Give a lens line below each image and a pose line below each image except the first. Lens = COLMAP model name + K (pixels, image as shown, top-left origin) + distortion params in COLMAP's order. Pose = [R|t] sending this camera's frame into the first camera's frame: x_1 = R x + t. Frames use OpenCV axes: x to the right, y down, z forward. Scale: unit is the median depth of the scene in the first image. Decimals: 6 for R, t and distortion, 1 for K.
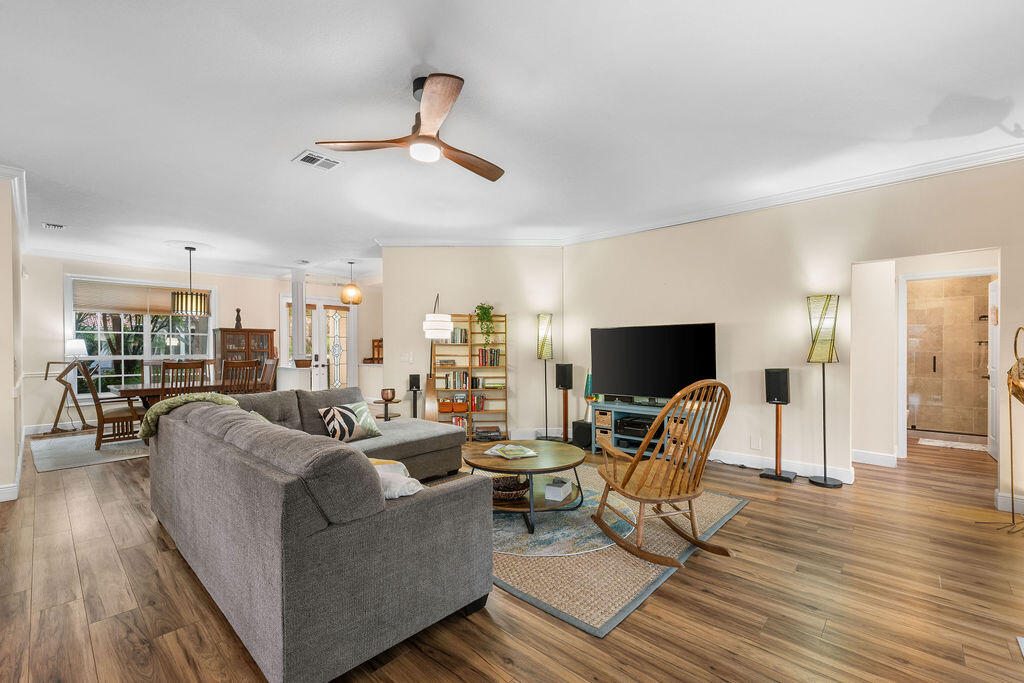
lens RADIAL K [[428.2, 0, 512.8], [0, 428.2, 352.5], [0, 0, 1]] dist [0.001636, 0.000229]
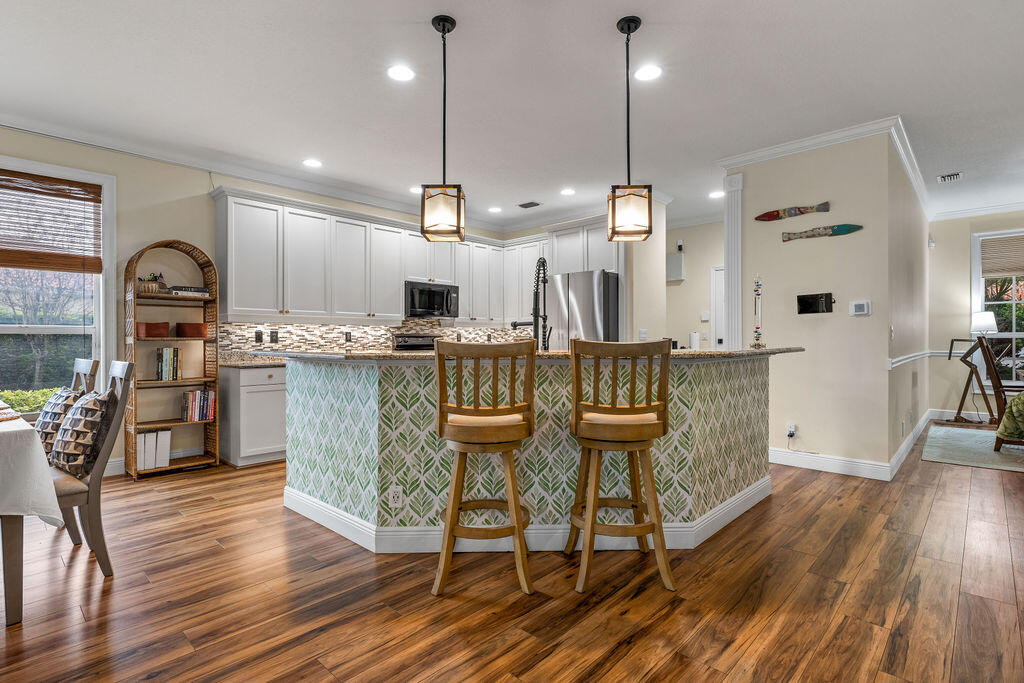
lens RADIAL K [[506.2, 0, 512.0], [0, 506.2, 341.5], [0, 0, 1]] dist [0.001420, 0.000410]
pose [[-0.015305, 0.006054, -0.999865, -0.037803], [-0.002770, 0.999978, 0.006097, 0.022540], [0.999879, 0.002863, -0.015288, 0.119545]]
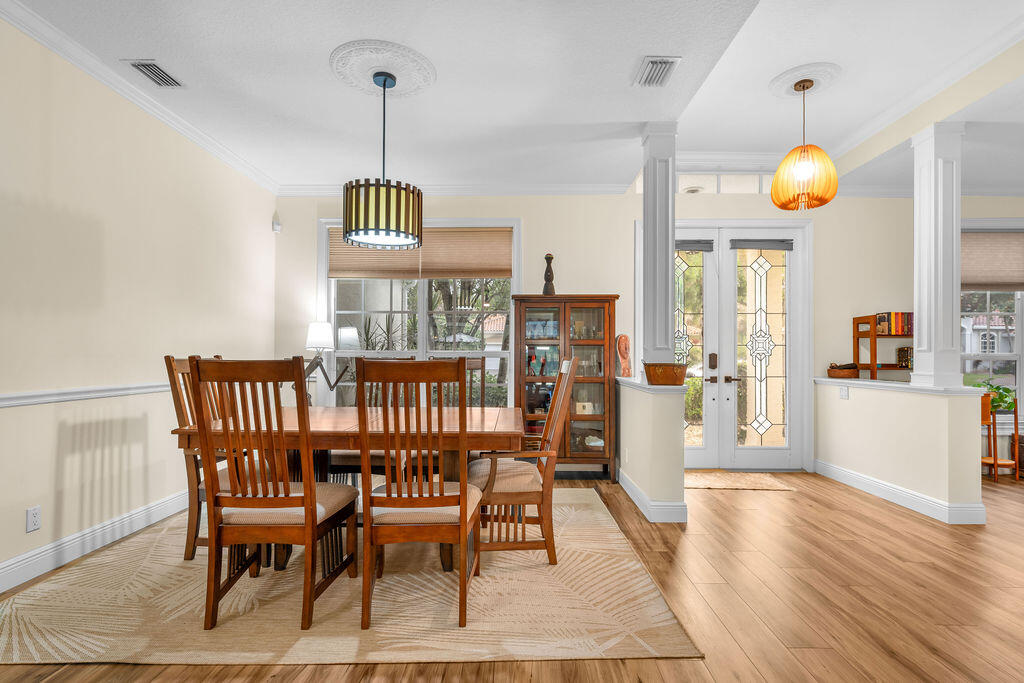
lens RADIAL K [[498.0, 0, 513.6], [0, 498.0, 351.3], [0, 0, 1]] dist [-0.015903, 0.014161]
pose [[0.661608, 0.000101, -0.749850, -0.316889], [-0.011201, 0.999890, -0.009748, 0.014433], [0.749766, 0.014849, 0.661536, 0.762768]]
